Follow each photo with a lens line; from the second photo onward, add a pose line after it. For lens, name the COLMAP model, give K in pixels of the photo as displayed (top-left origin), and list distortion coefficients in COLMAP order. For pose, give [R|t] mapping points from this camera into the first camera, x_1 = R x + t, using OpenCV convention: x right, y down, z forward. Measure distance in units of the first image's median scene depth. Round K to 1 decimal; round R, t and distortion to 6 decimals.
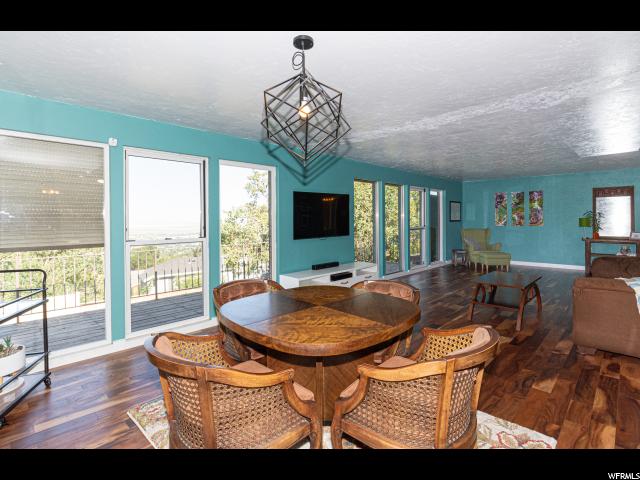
lens RADIAL K [[319.4, 0, 323.3], [0, 319.4, 243.5], [0, 0, 1]] dist [-0.002906, 0.001818]
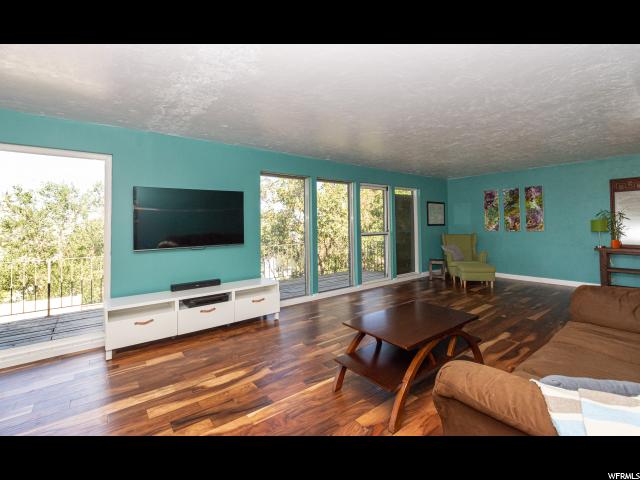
lens RADIAL K [[296.8, 0, 316.1], [0, 296.8, 236.0], [0, 0, 1]] dist [0.002466, -0.001003]
pose [[0.990879, -0.000245, -0.134753, 0.231048], [-0.004578, 0.999360, -0.035479, -0.013457], [0.134675, 0.035773, 0.990244, 0.202238]]
